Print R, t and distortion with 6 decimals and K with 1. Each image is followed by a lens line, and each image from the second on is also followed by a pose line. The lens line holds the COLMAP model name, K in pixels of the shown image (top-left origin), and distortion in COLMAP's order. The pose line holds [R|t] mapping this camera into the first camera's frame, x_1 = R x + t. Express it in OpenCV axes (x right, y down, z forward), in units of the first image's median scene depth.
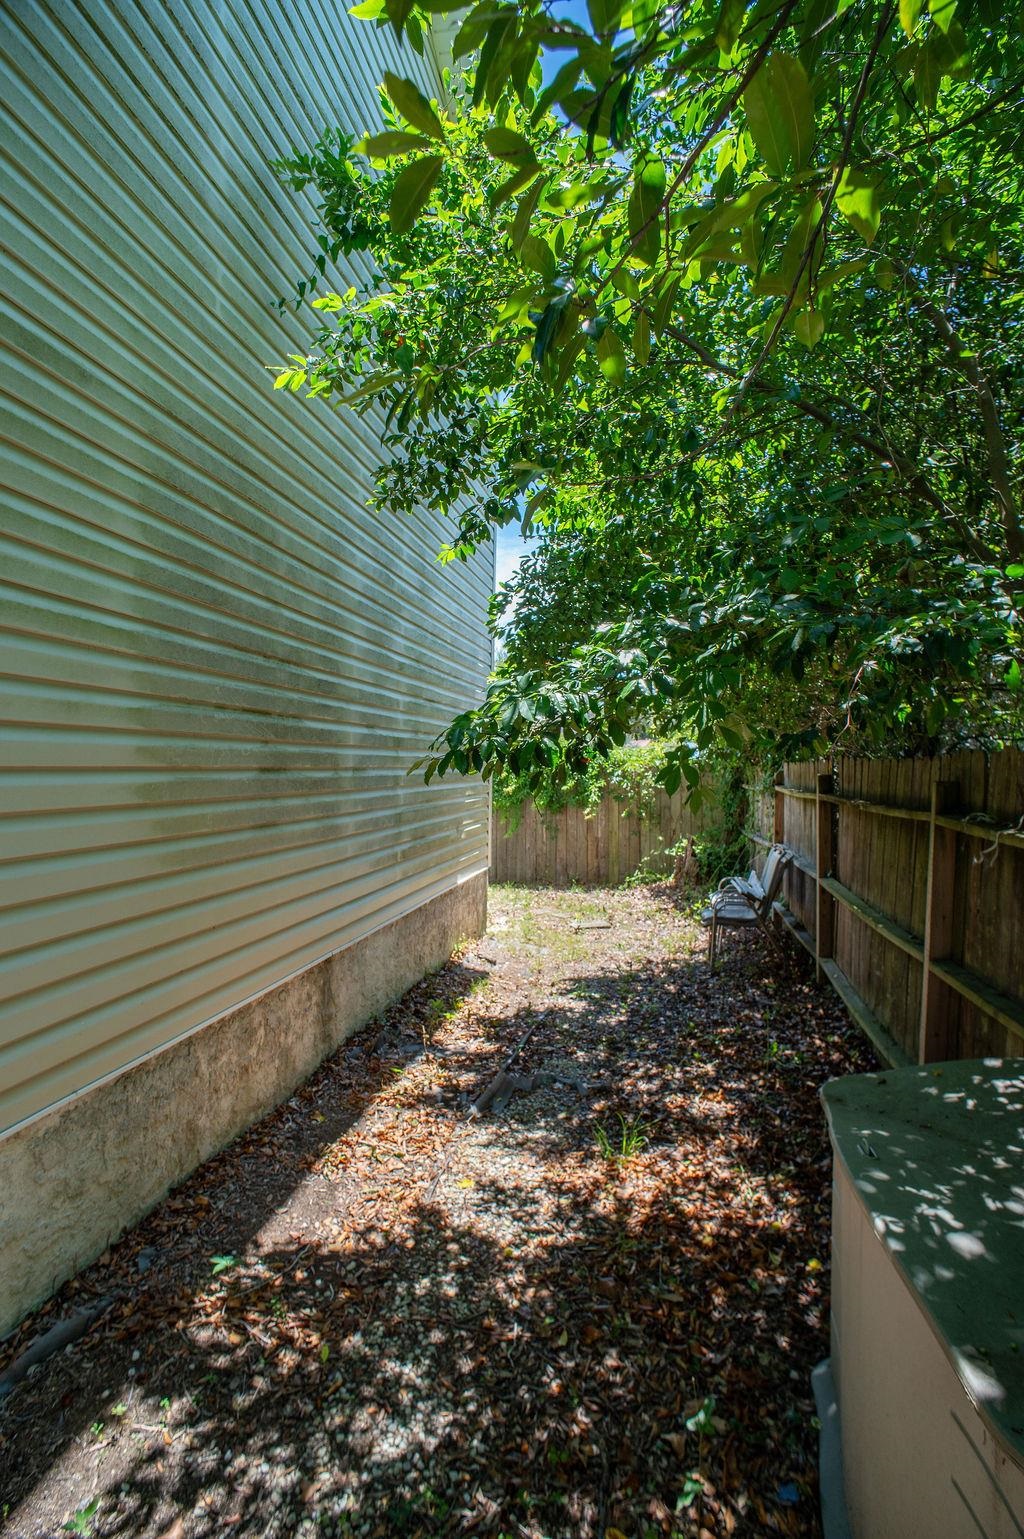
lens RADIAL K [[798.4, 0, 515.1], [0, 798.4, 780.5], [0, 0, 1]] dist [-0.086027, 0.052735]
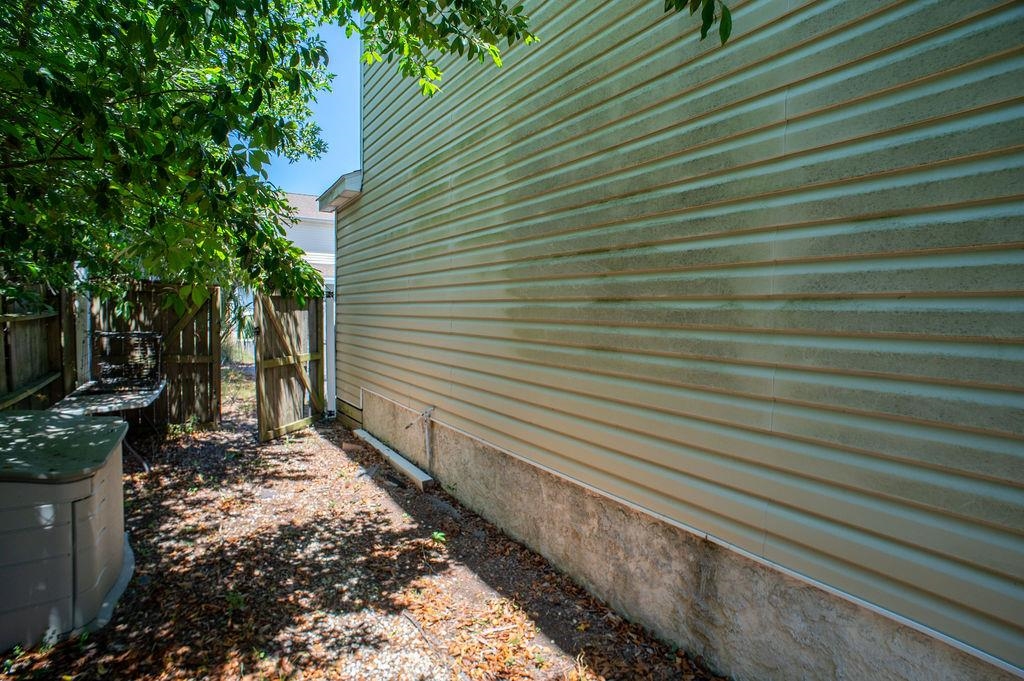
lens RADIAL K [[531.2, 0, 518.8], [0, 531.2, 346.2], [0, 0, 1]] dist [-0.086027, 0.052735]
pose [[-0.720349, 0.015789, -0.693432, 0.320166], [-0.043795, 0.996711, 0.068189, 0.006027], [0.692228, 0.079488, -0.717288, 1.541409]]
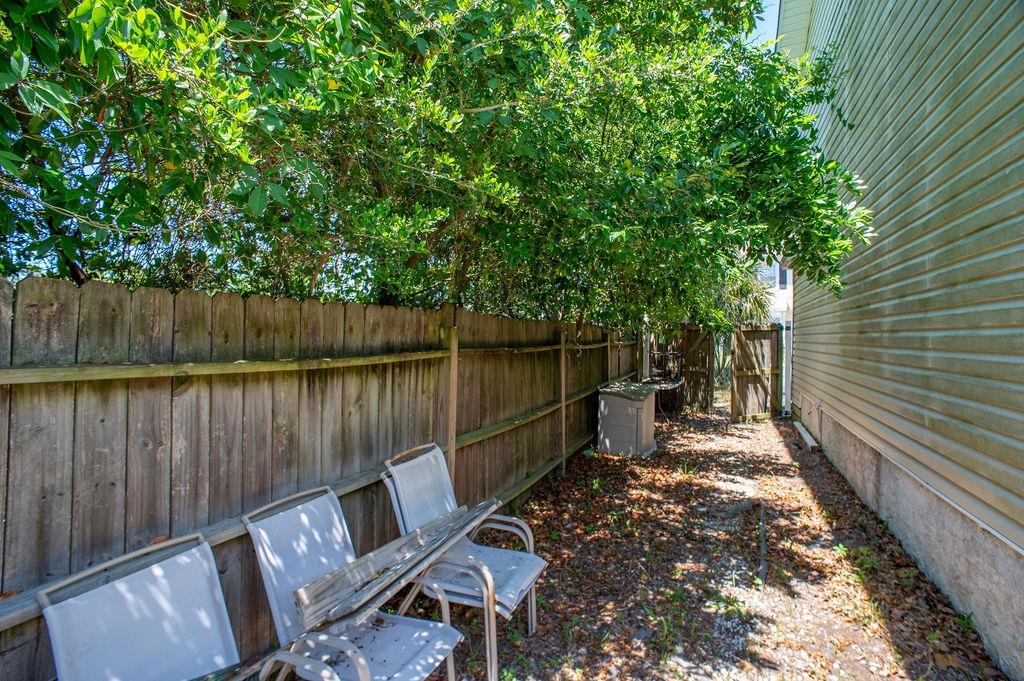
lens RADIAL K [[531.2, 0, 512.8], [0, 531.2, 343.9], [0, 0, 1]] dist [-0.086027, 0.052735]
pose [[-0.980488, -0.023419, 0.195177, 0.354899], [-0.016249, 0.999136, 0.038256, -0.021224], [-0.195904, 0.034338, -0.980022, 2.694486]]
